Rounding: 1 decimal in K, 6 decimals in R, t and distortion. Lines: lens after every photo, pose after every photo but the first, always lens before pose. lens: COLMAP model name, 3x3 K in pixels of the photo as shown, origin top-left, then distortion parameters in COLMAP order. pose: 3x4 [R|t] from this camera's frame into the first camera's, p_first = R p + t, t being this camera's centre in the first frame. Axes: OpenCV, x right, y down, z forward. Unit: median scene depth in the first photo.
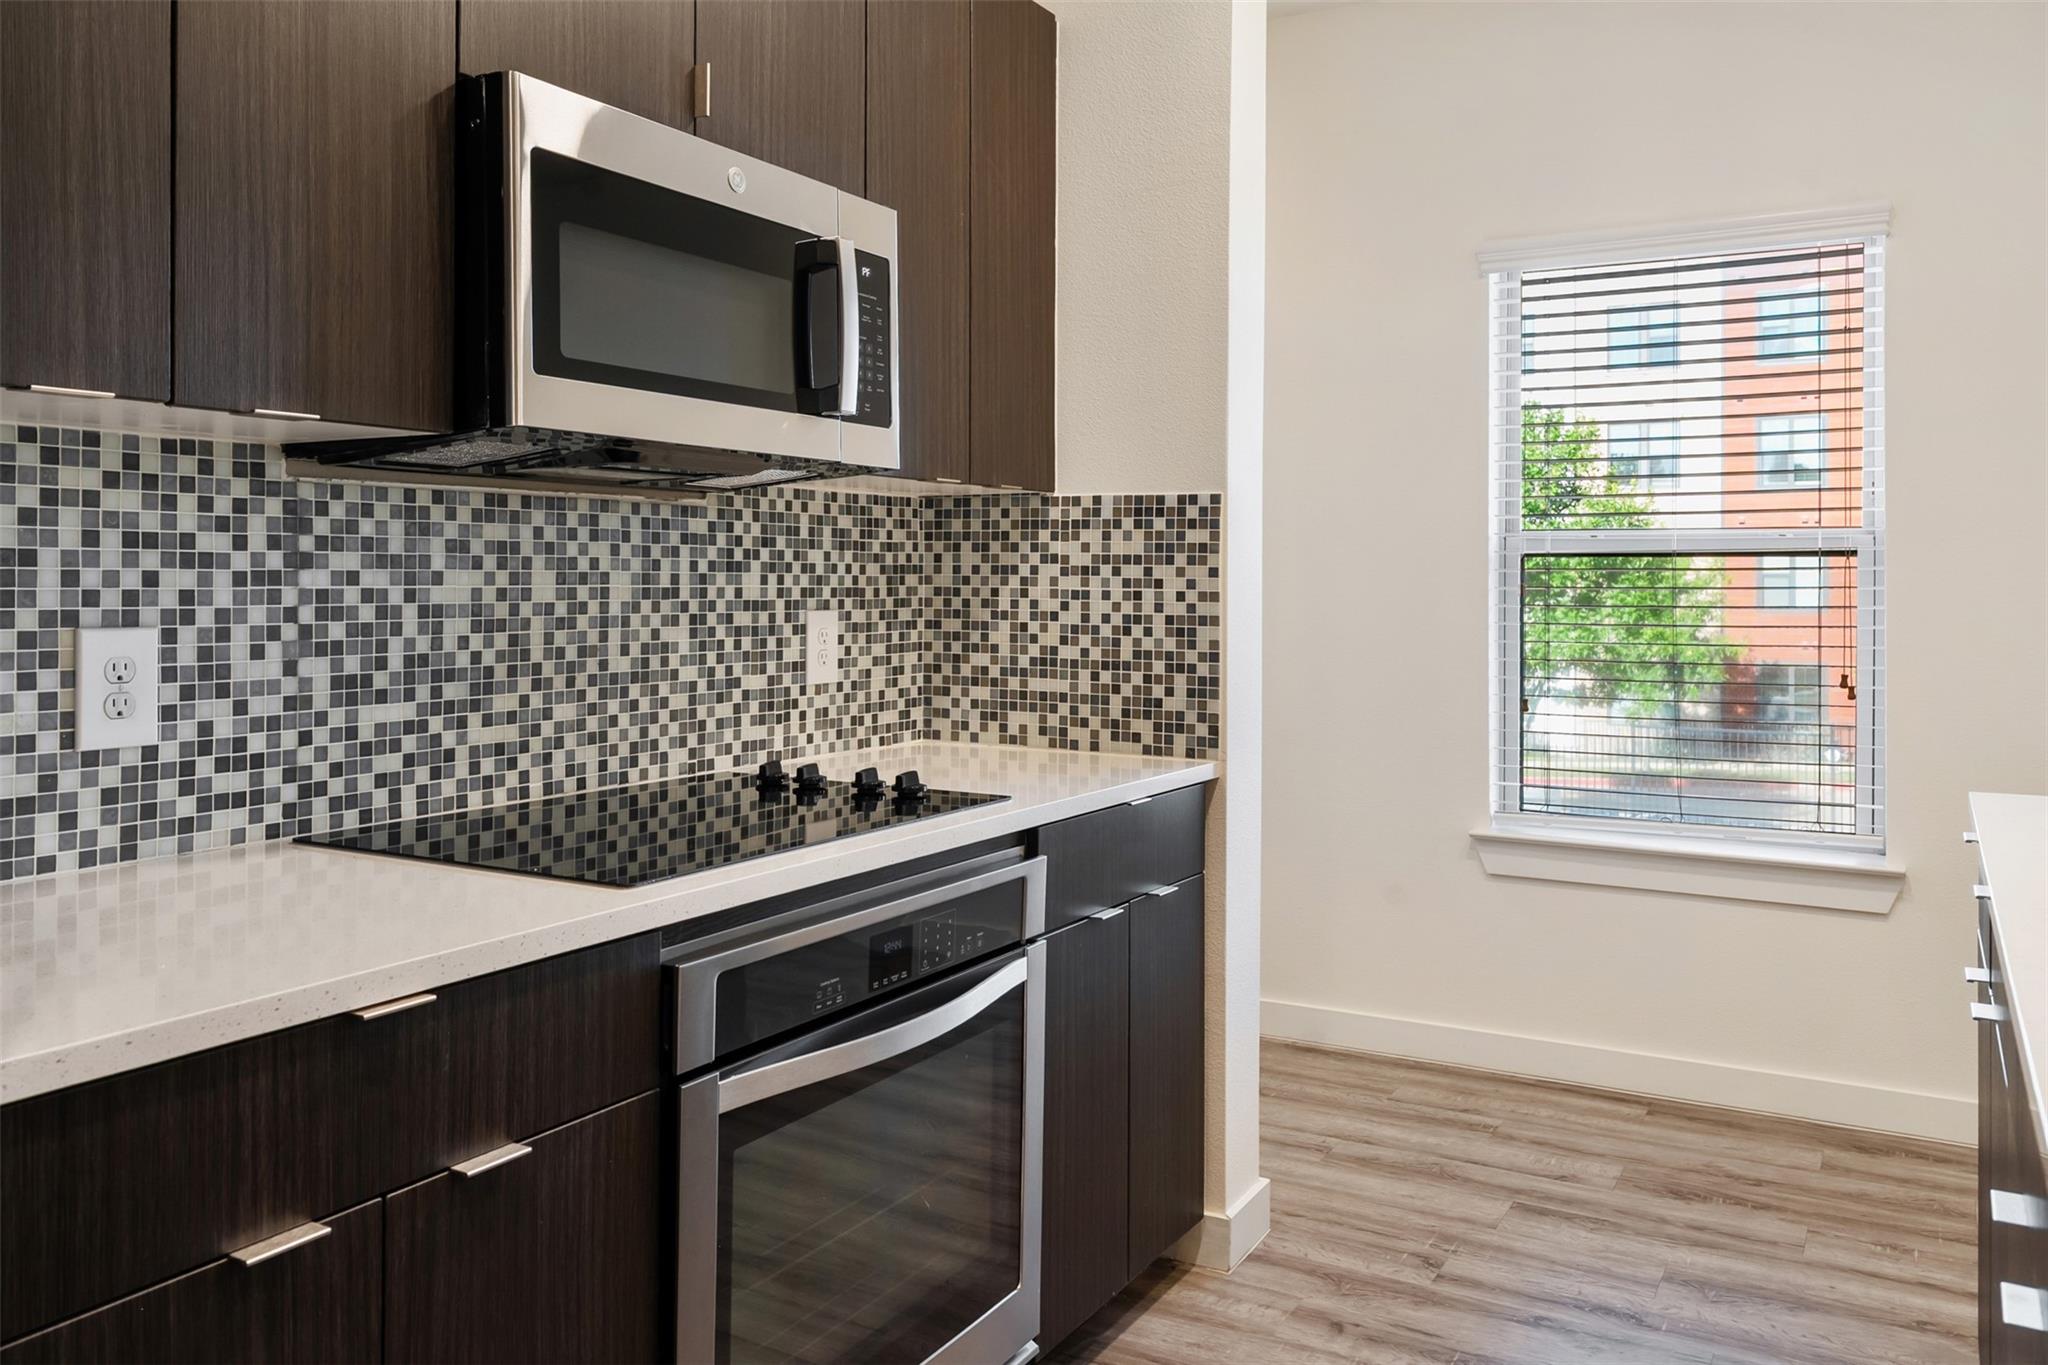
lens RADIAL K [[1553.4, 0, 1024.4], [0, 1553.4, 572.4], [0, 0, 1]] dist [0.002536, -0.000542]
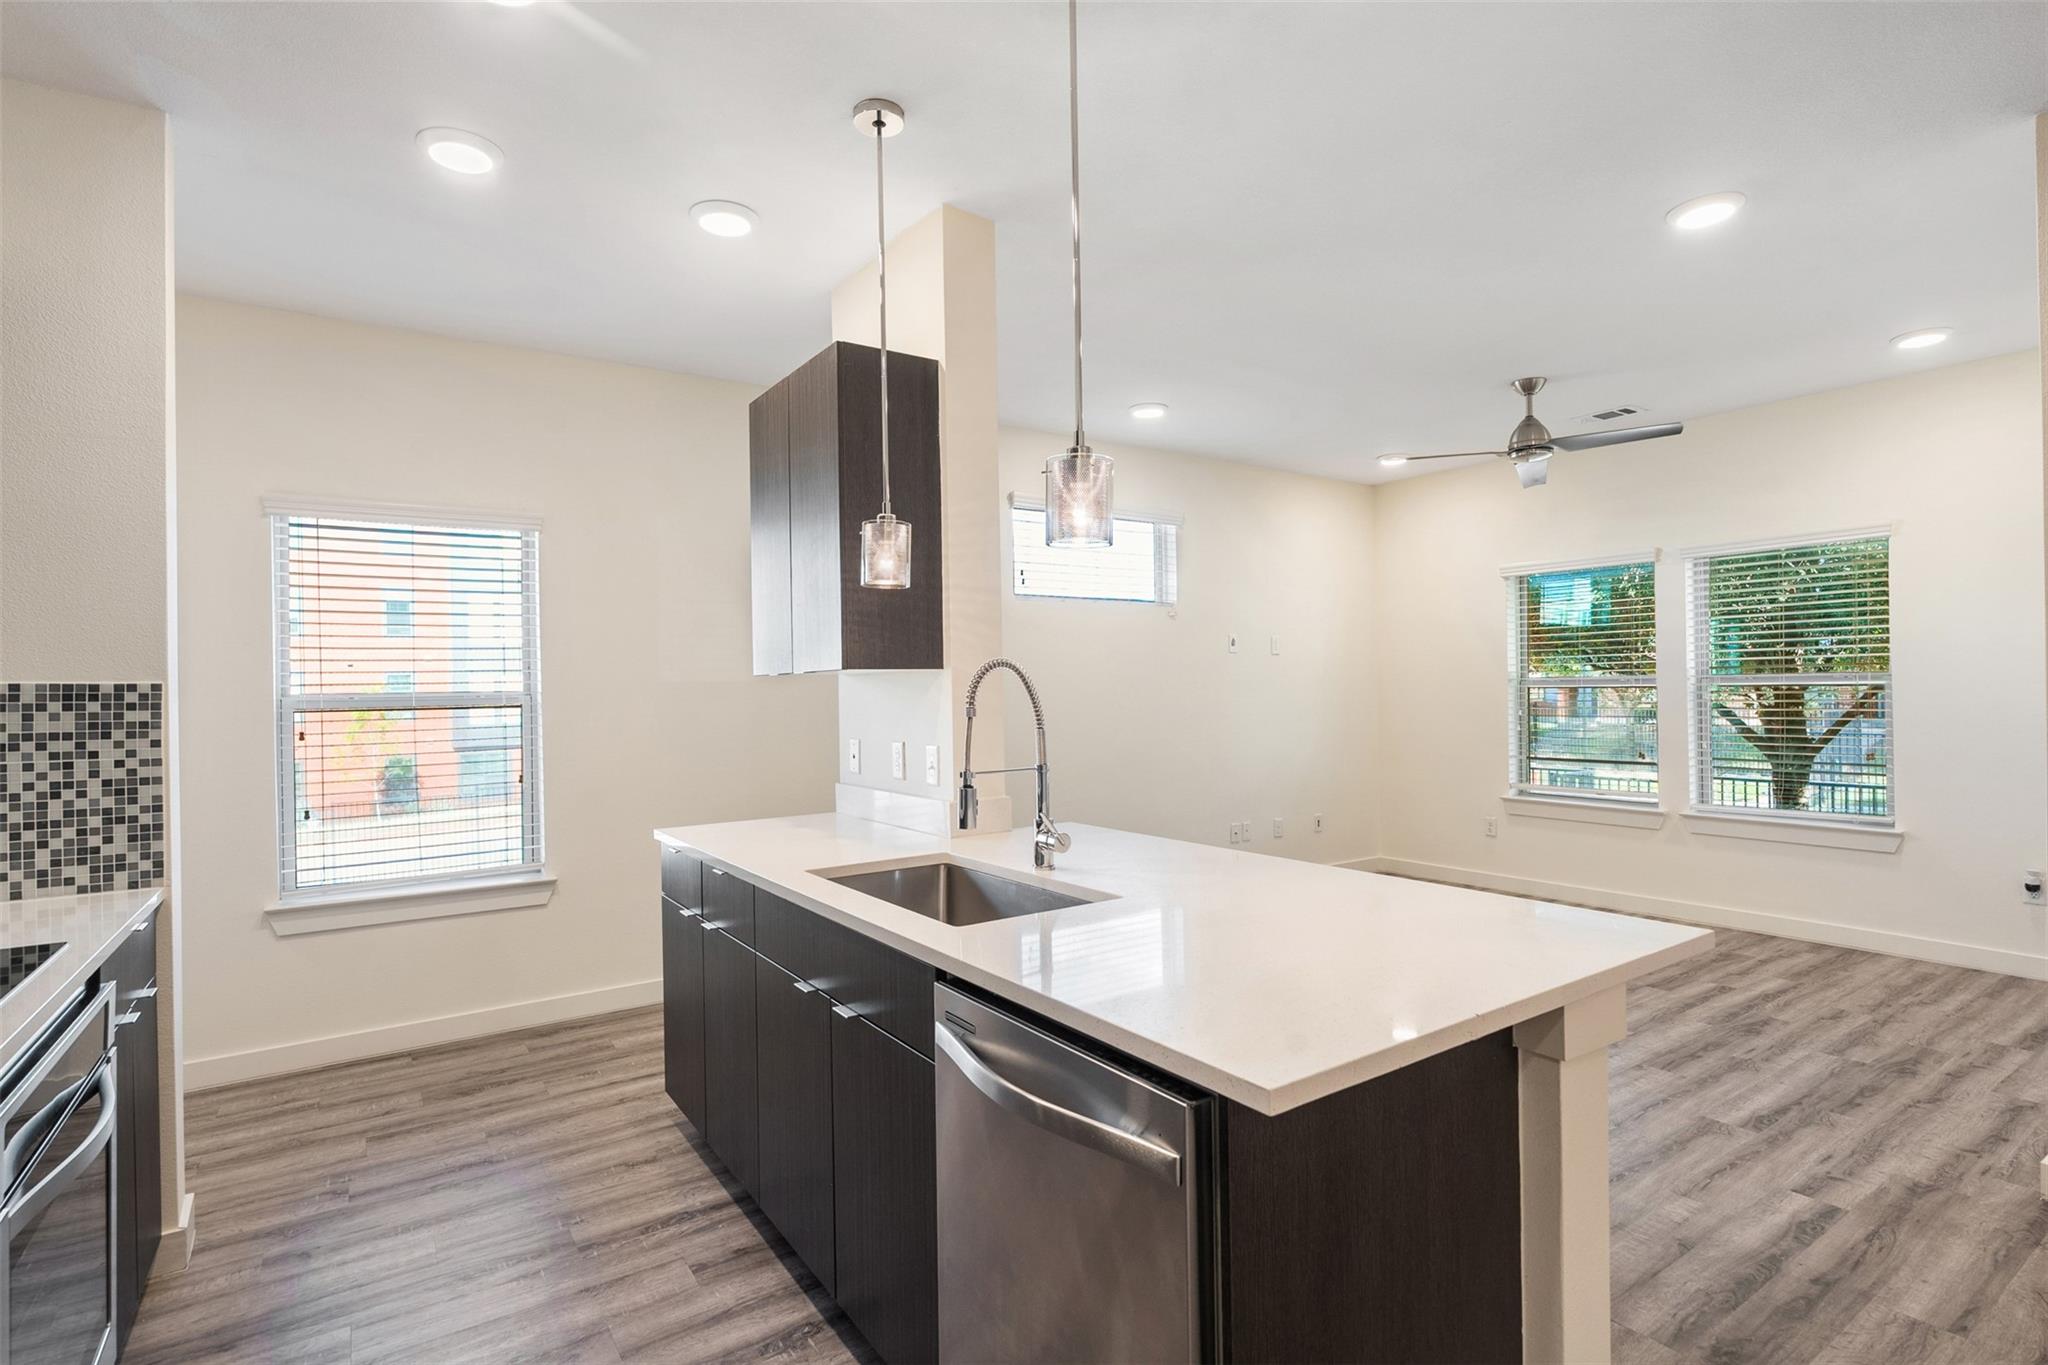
lens RADIAL K [[998.3, 0, 1024.0], [0, 998.3, 682.5], [0, 0, 1]] dist [-0.000184, 0.000215]
pose [[0.435703, -0.007724, 0.900058, -0.312110], [0.014494, 0.999894, 0.001565, -0.041639], [-0.899974, 0.012364, 0.435768, -0.024732]]
